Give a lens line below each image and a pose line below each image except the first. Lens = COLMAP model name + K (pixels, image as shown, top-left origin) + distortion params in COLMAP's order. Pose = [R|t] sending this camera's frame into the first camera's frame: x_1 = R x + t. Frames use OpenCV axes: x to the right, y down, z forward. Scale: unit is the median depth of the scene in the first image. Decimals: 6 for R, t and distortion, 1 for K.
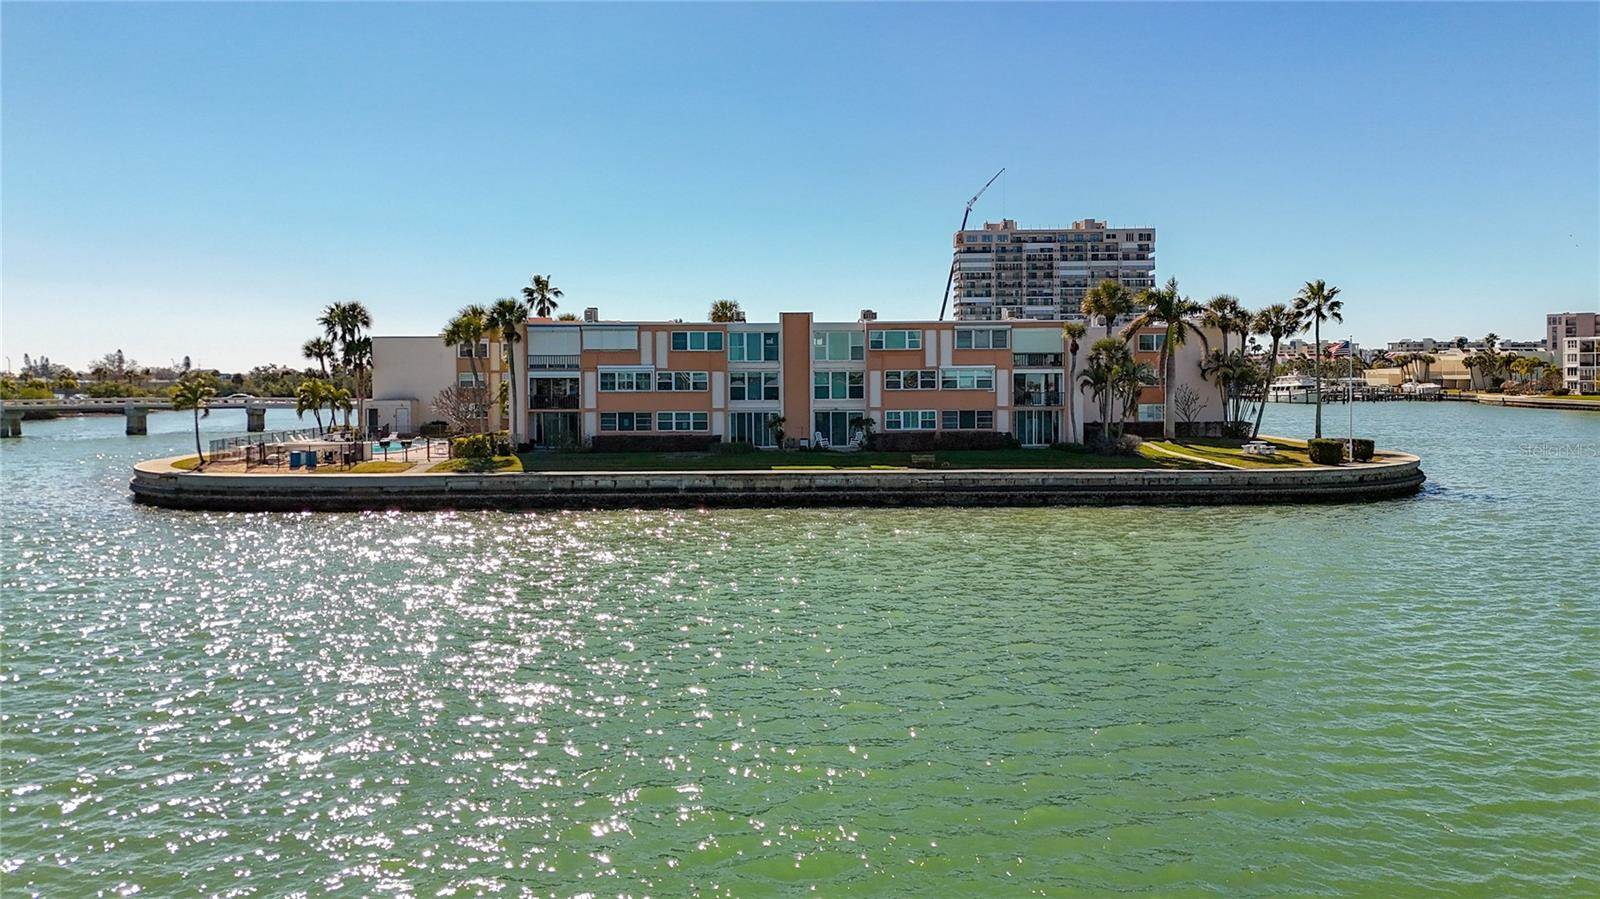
lens RADIAL K [[1209.2, 0, 795.0], [0, 1209.2, 376.3], [0, 0, 1]] dist [0.084008, -0.140625]
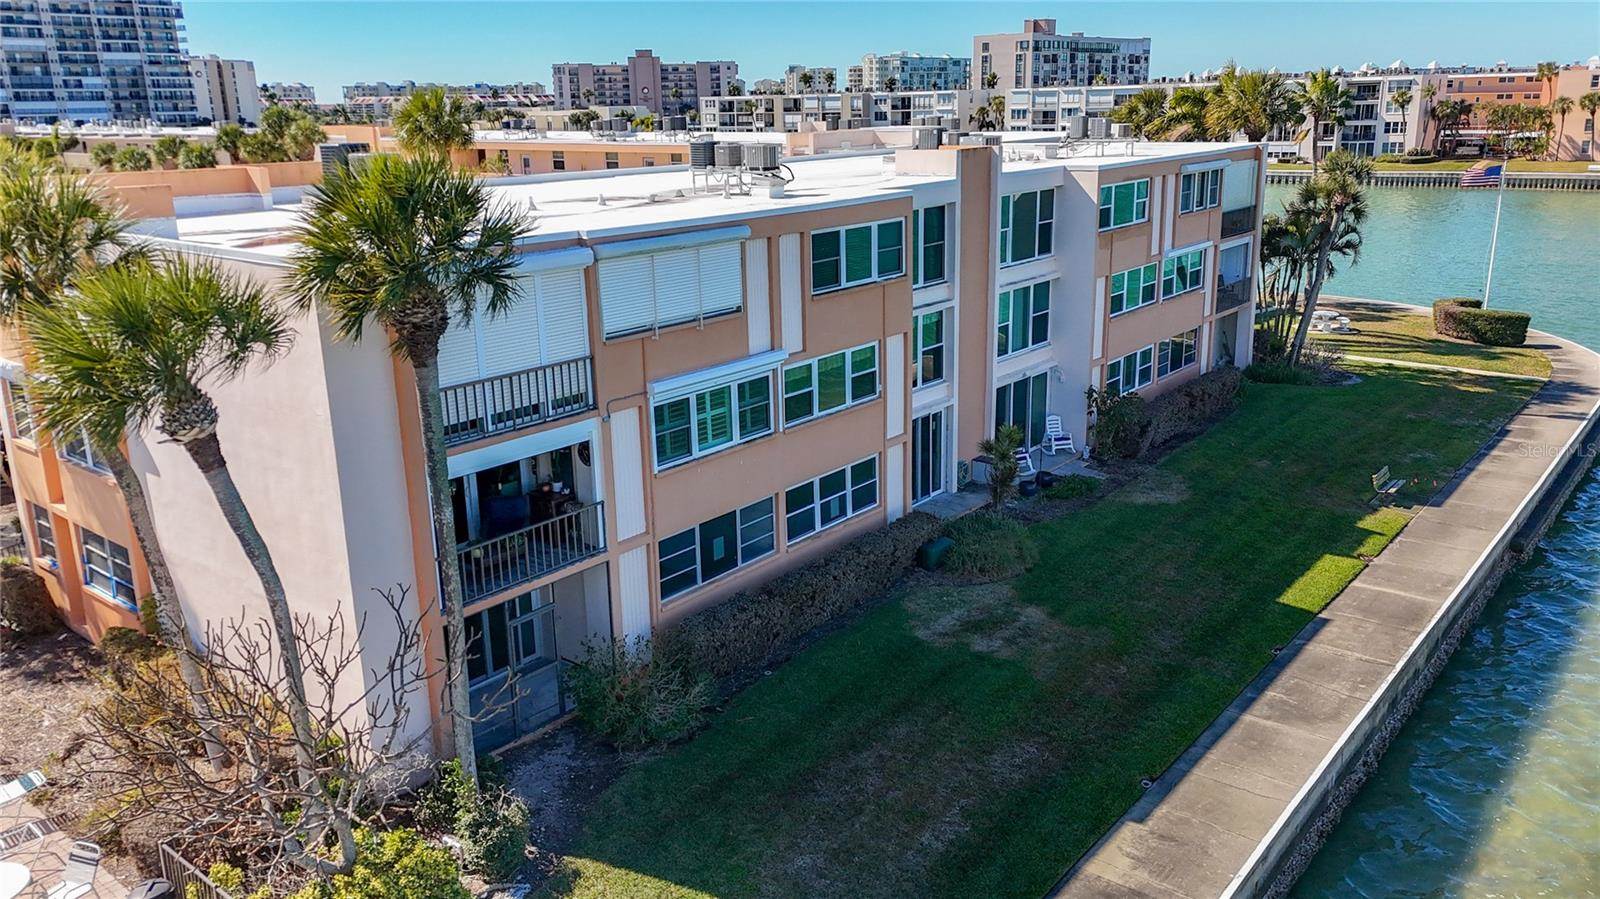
lens RADIAL K [[1190.0, 0, 800.6], [0, 1190.0, 411.8], [0, 0, 1]] dist [0.066921, -0.050964]
pose [[0.646649, -0.198798, 0.736427, -0.333405], [0.016393, 0.968840, 0.247144, -0.067225], [-0.762612, -0.147743, 0.629758, 0.787559]]
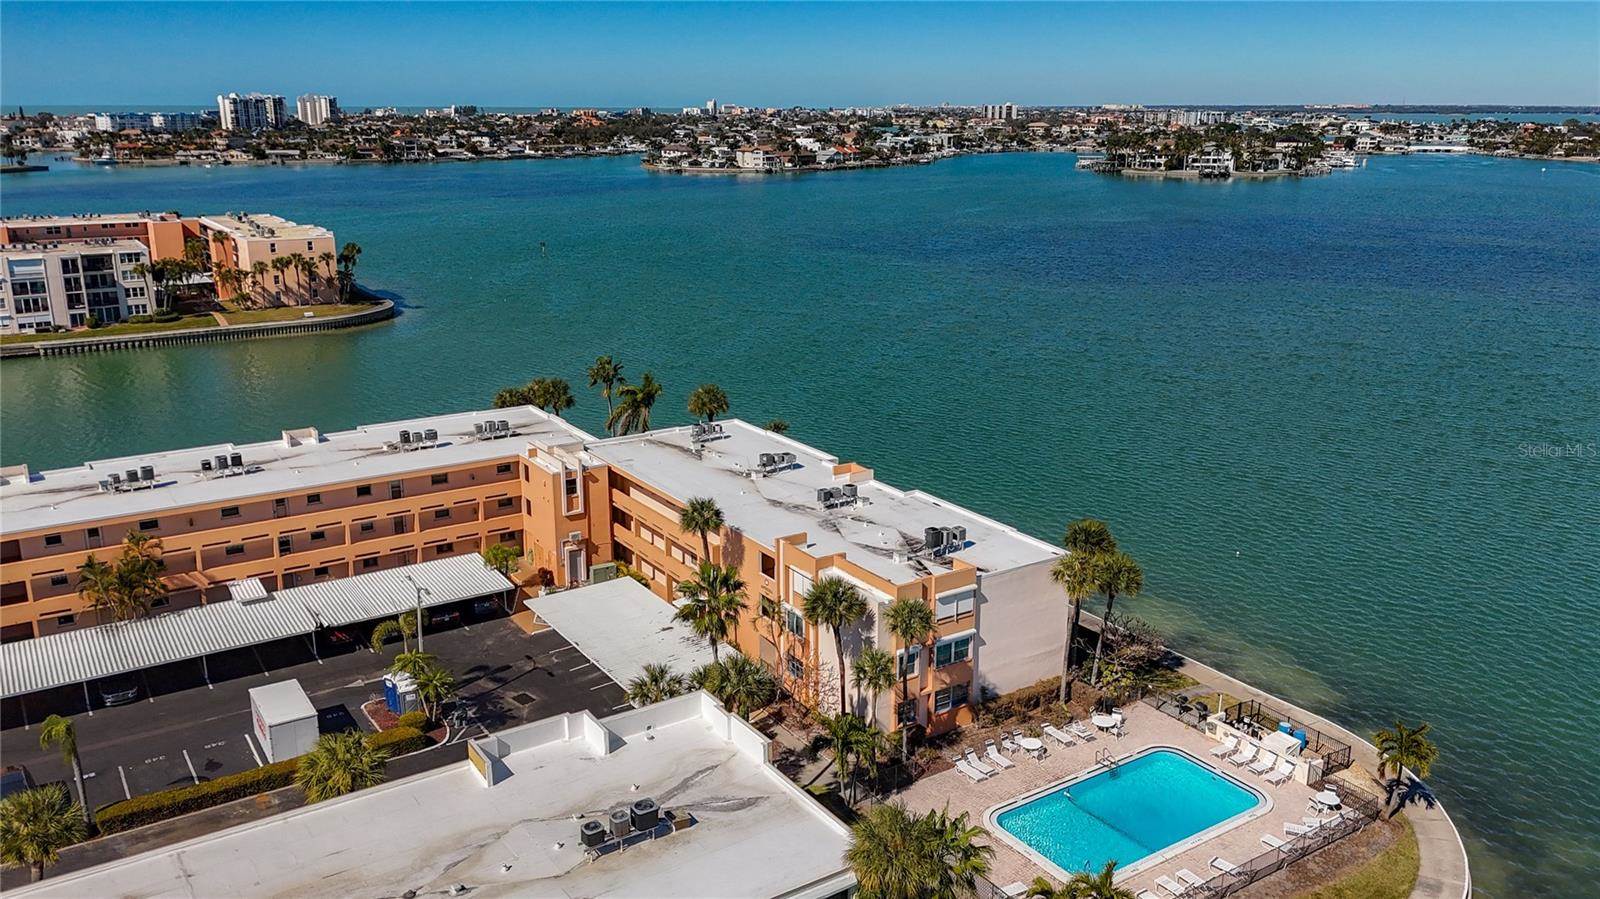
lens RADIAL K [[1239.2, 0, 802.1], [0, 1239.2, 426.7], [0, 0, 1]] dist [0.038642, -0.056132]
pose [[-0.541257, -0.202489, 0.816112, -0.824406], [0.001616, 0.970320, 0.241821, -0.341011], [-0.840855, 0.132206, -0.524866, 1.588265]]
